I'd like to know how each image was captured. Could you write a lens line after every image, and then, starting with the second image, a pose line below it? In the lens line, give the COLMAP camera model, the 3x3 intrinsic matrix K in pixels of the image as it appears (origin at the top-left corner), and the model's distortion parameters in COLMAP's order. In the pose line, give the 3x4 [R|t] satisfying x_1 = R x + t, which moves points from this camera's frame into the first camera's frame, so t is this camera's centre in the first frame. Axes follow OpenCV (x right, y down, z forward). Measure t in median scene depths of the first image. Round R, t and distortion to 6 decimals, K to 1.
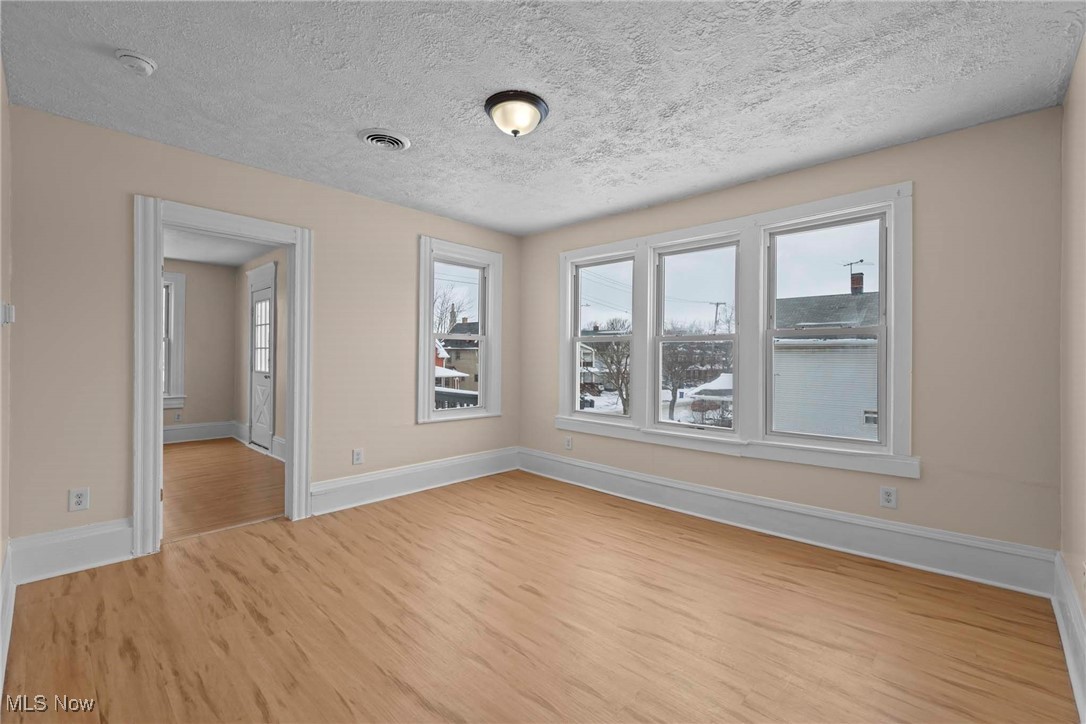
lens RADIAL K [[469.5, 0, 537.0], [0, 469.5, 358.4], [0, 0, 1]] dist [0.001058, 0.000067]
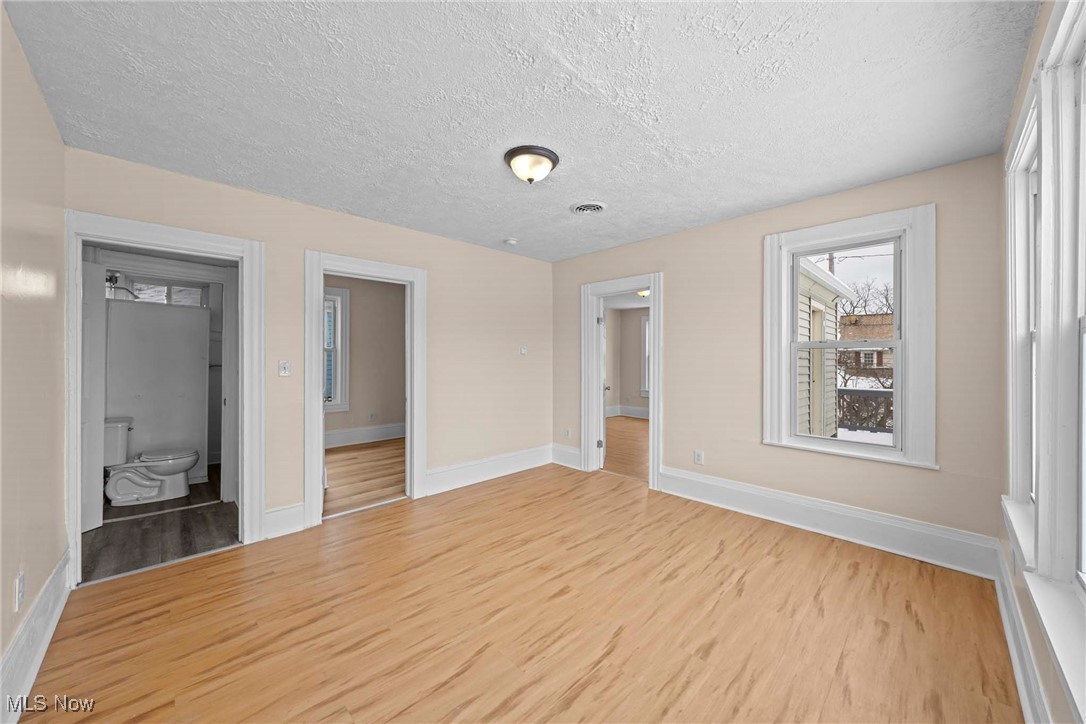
lens RADIAL K [[396.3, 0, 543.0], [0, 396.3, 362.0], [0, 0, 1]] dist [0.000234, 0.000094]
pose [[-0.036093, -0.007652, -0.999319, 0.620900], [-0.016530, 0.999838, -0.007059, -0.006525], [0.999212, 0.016264, -0.036214, 0.703146]]
